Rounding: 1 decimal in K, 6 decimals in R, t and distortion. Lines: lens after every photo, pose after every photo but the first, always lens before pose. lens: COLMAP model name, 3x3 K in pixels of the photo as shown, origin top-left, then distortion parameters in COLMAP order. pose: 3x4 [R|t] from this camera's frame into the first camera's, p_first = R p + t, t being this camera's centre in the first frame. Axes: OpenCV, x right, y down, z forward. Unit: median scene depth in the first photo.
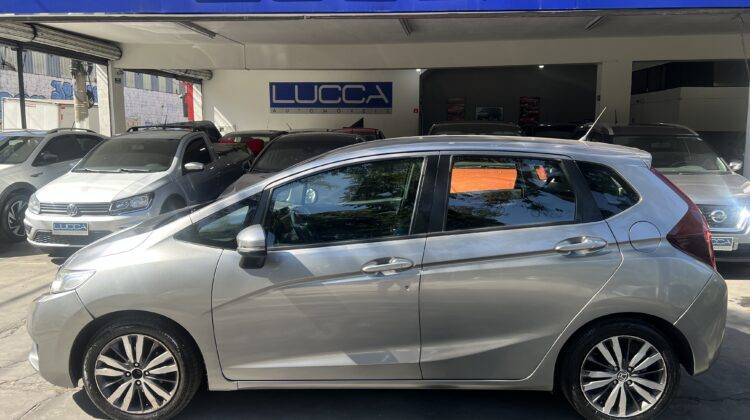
lens RADIAL K [[559.4, 0, 379.0], [0, 559.4, 209.4], [0, 0, 1]] dist [-0.002447, -0.008802]
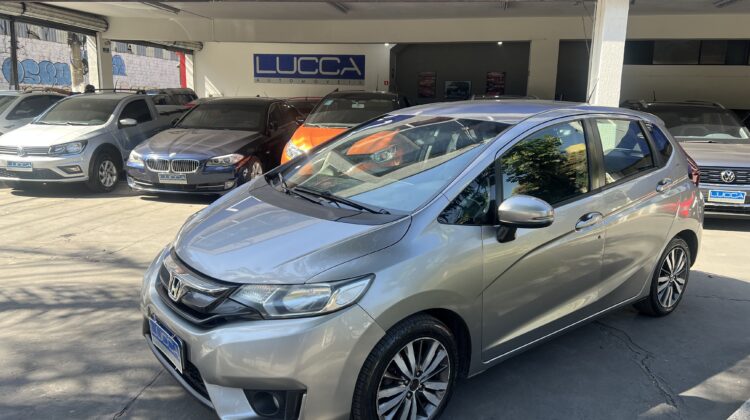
lens RADIAL K [[559.4, 0, 370.0], [0, 559.4, 208.2], [0, 0, 1]] dist [-0.002447, -0.008802]
pose [[0.996889, 0.035639, -0.070305, 0.127260], [-0.032535, 0.998466, 0.044811, 0.017271], [0.071794, -0.042385, 0.996519, -0.083747]]
